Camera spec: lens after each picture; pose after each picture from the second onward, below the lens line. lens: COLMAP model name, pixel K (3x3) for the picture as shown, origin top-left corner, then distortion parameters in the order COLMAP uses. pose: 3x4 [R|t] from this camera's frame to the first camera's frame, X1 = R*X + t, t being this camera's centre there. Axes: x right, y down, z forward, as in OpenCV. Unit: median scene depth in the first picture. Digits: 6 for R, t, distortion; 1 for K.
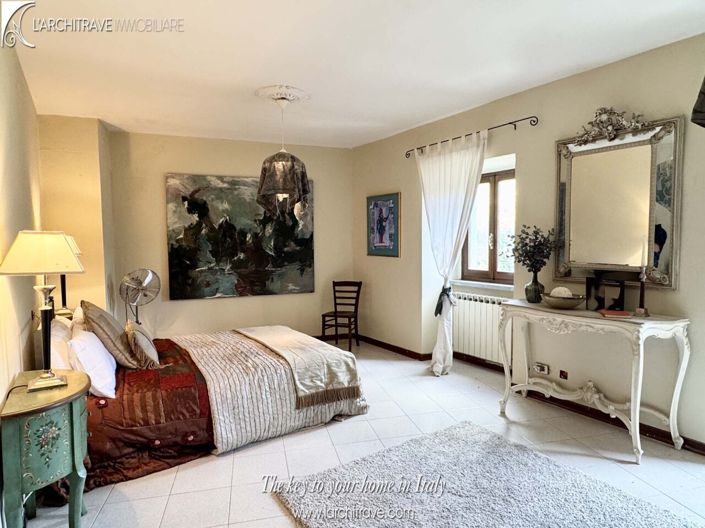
lens RADIAL K [[425.7, 0, 352.5], [0, 425.7, 264.0], [0, 0, 1]] dist [0.002190, 0.001358]
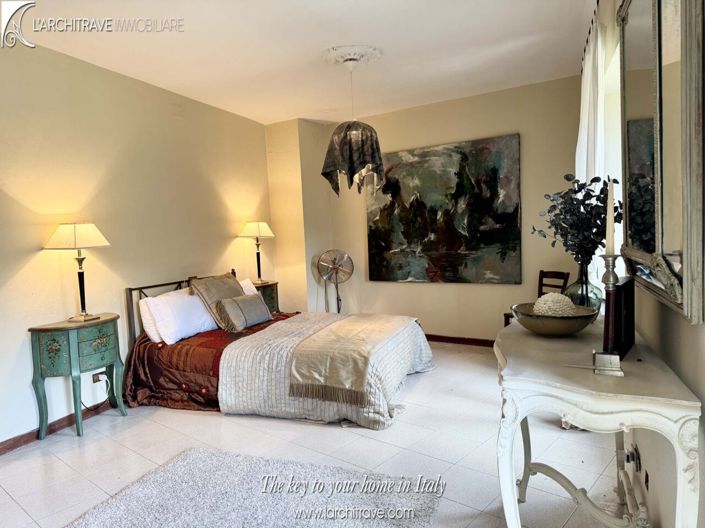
lens RADIAL K [[491.8, 0, 352.5], [0, 491.8, 264.0], [0, 0, 1]] dist [0.044598, -0.002793]
pose [[0.580587, 0.032171, -0.813562, 0.485552], [-0.009072, 0.999413, 0.033046, 0.005361], [0.814148, -0.011806, 0.580538, 0.275526]]
